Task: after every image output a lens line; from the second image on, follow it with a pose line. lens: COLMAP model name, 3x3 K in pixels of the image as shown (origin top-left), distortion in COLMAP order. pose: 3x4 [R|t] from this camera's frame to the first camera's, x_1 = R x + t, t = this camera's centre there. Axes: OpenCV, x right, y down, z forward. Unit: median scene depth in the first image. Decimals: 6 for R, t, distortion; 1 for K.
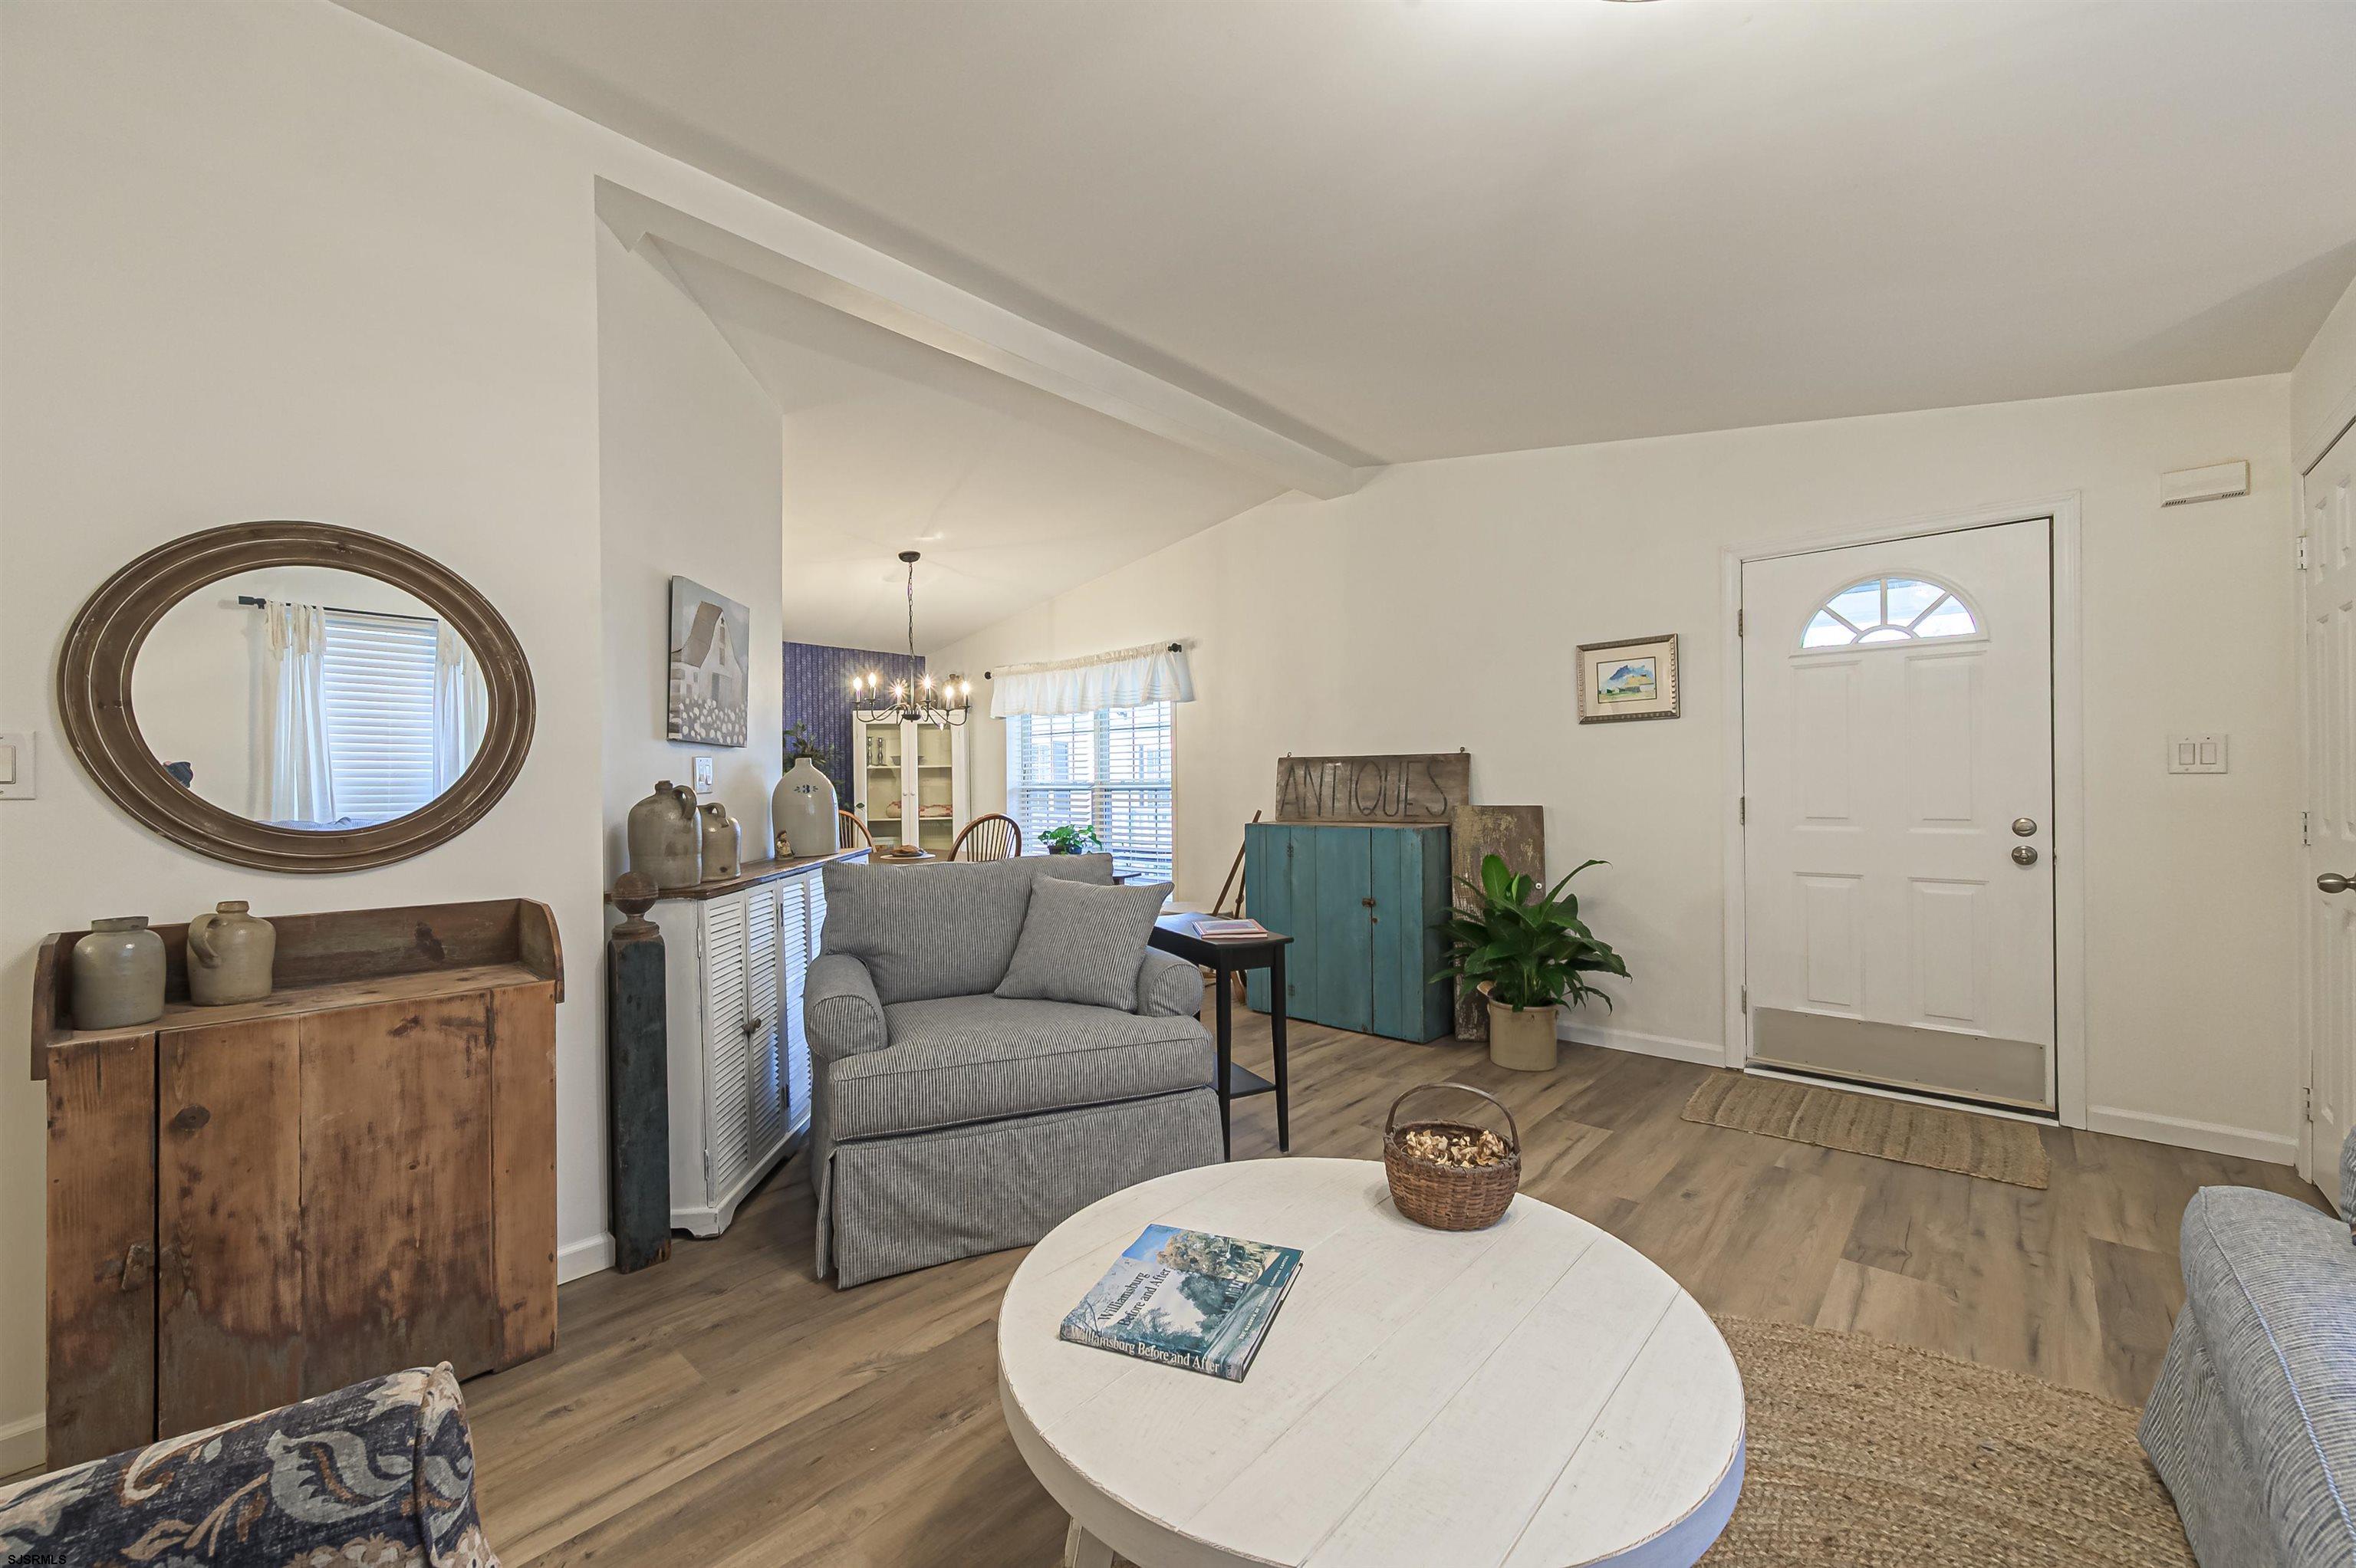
lens RADIAL K [[928.4, 0, 1173.8], [0, 928.4, 781.9], [0, 0, 1]] dist [-0.001560, -0.000288]
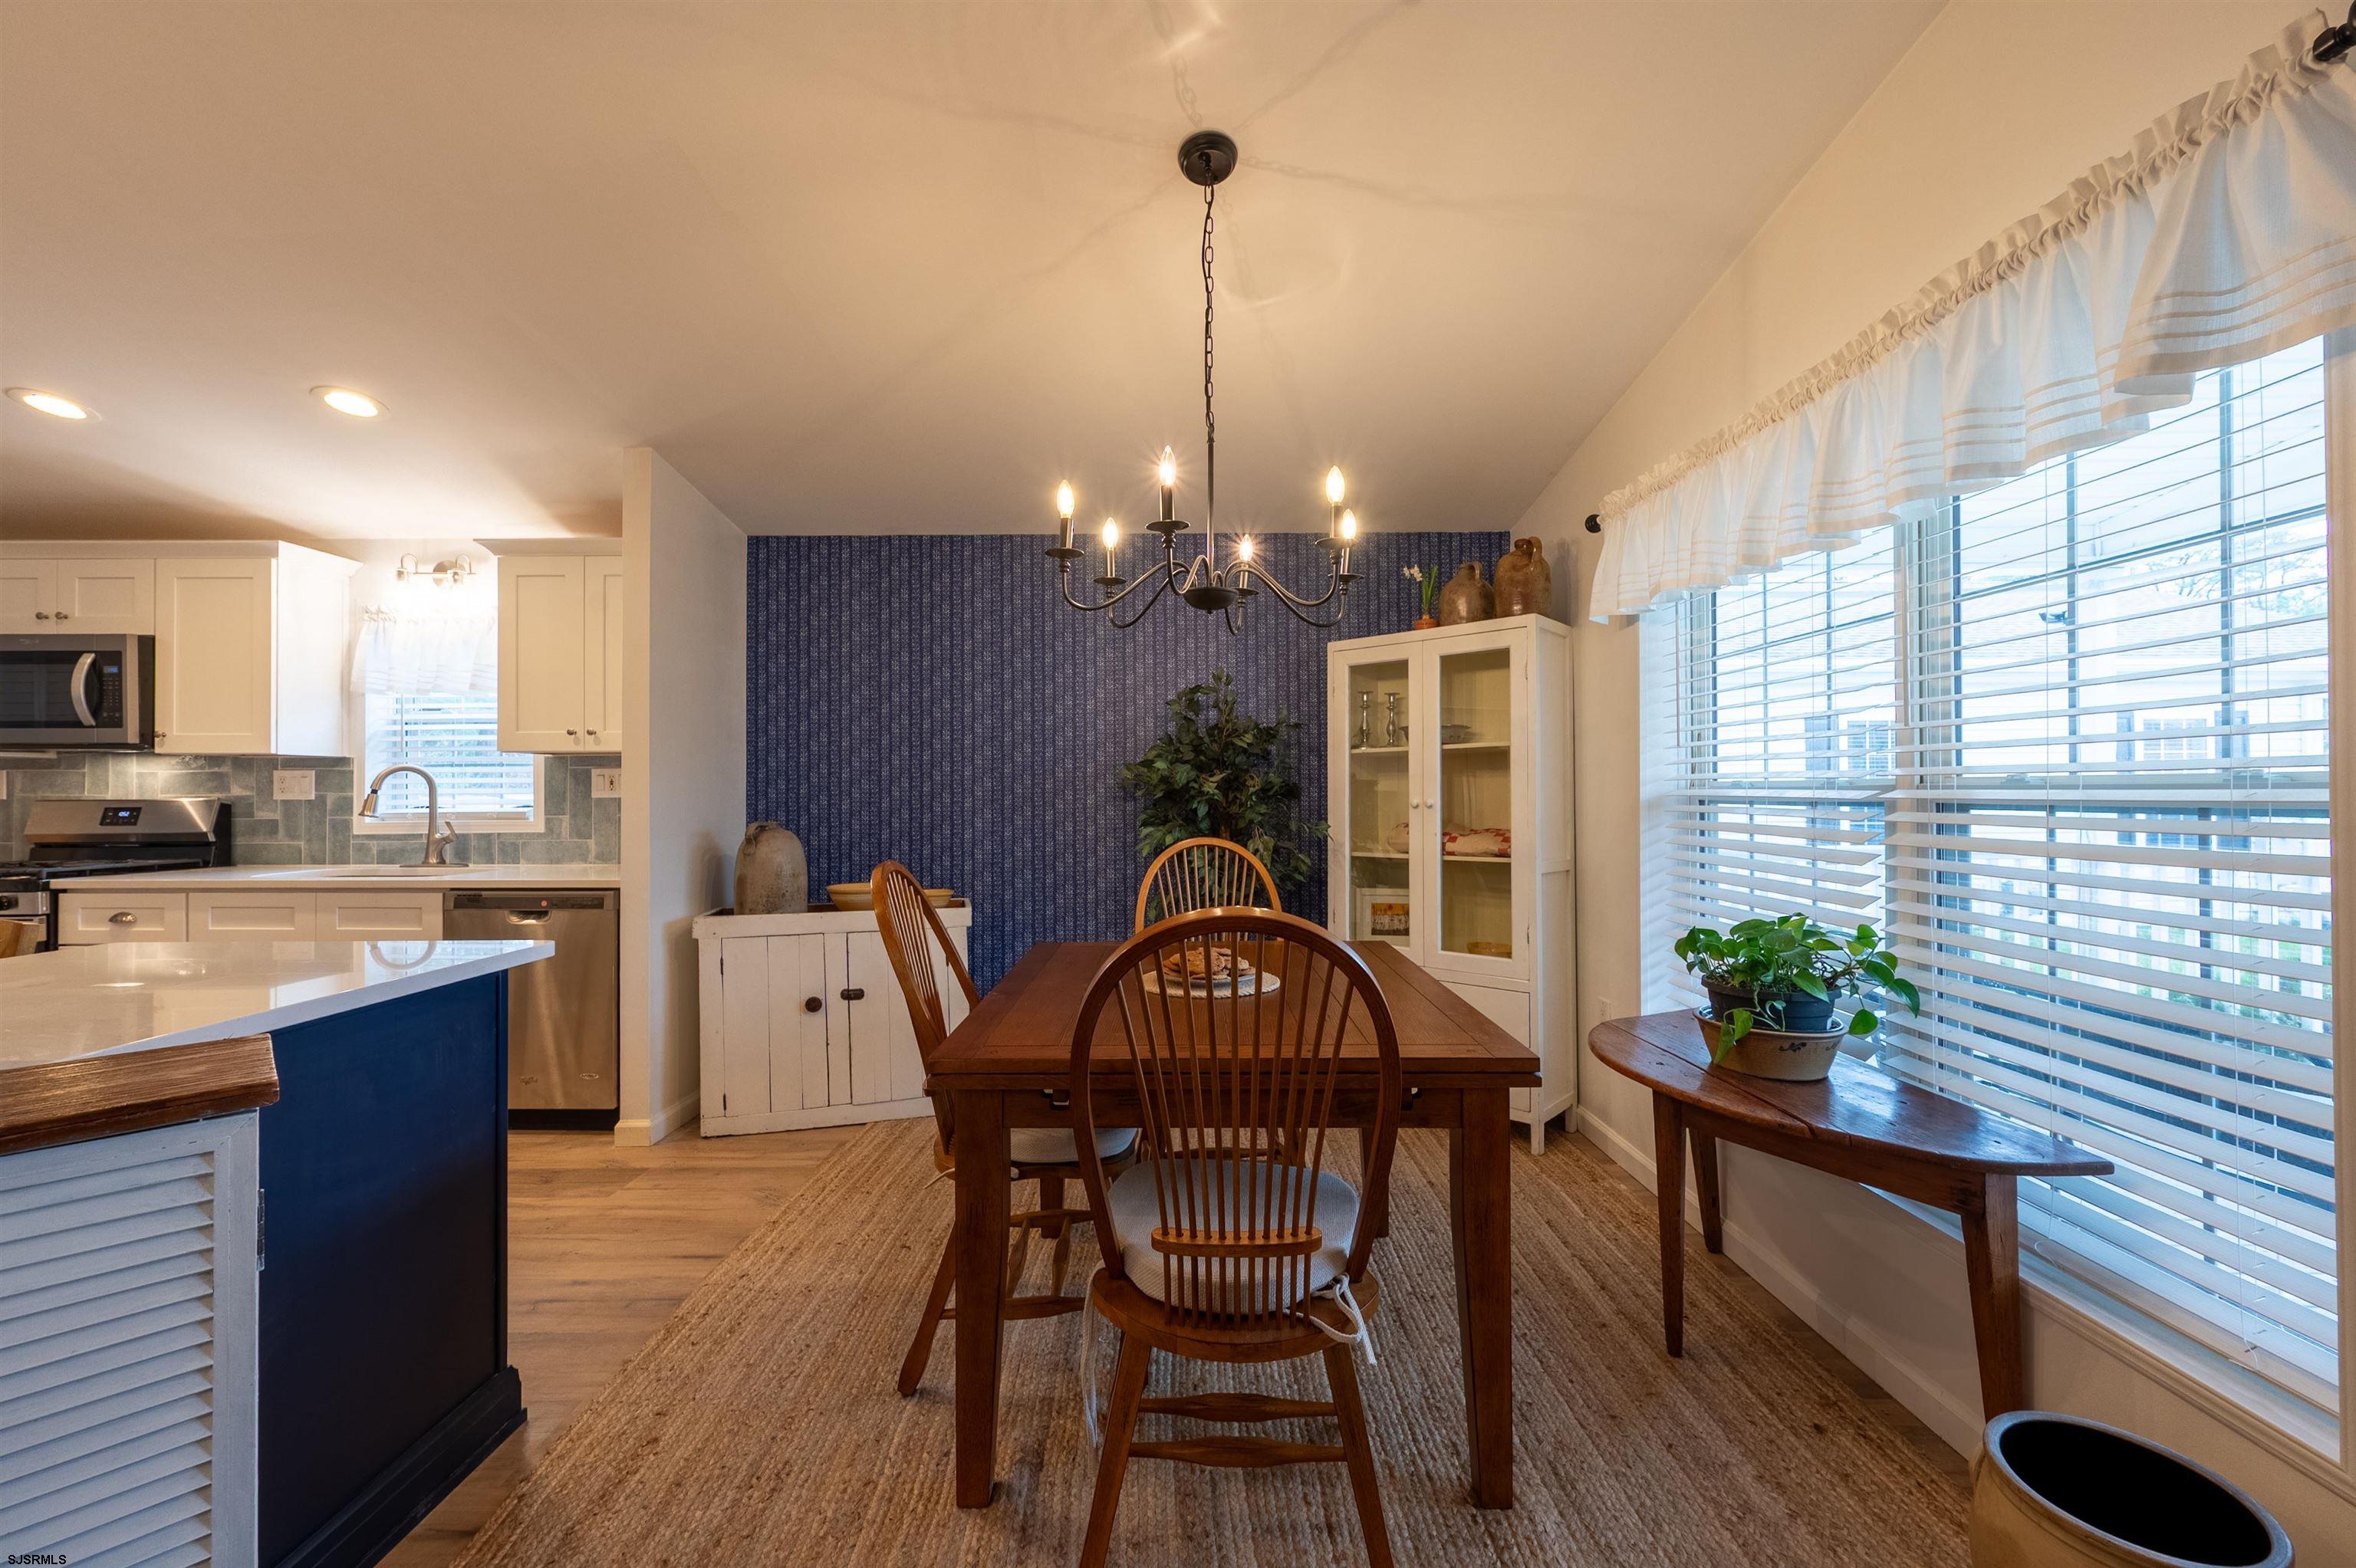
lens RADIAL K [[933.0, 0, 1178.0], [0, 933.0, 784.0], [0, 0, 1]] dist [-0.002665, -0.000513]
pose [[0.672034, 0.002333, -0.740517, -0.028030], [-0.000944, 0.999997, 0.002294, 0.002188], [0.740520, -0.000843, 0.672034, 0.956832]]
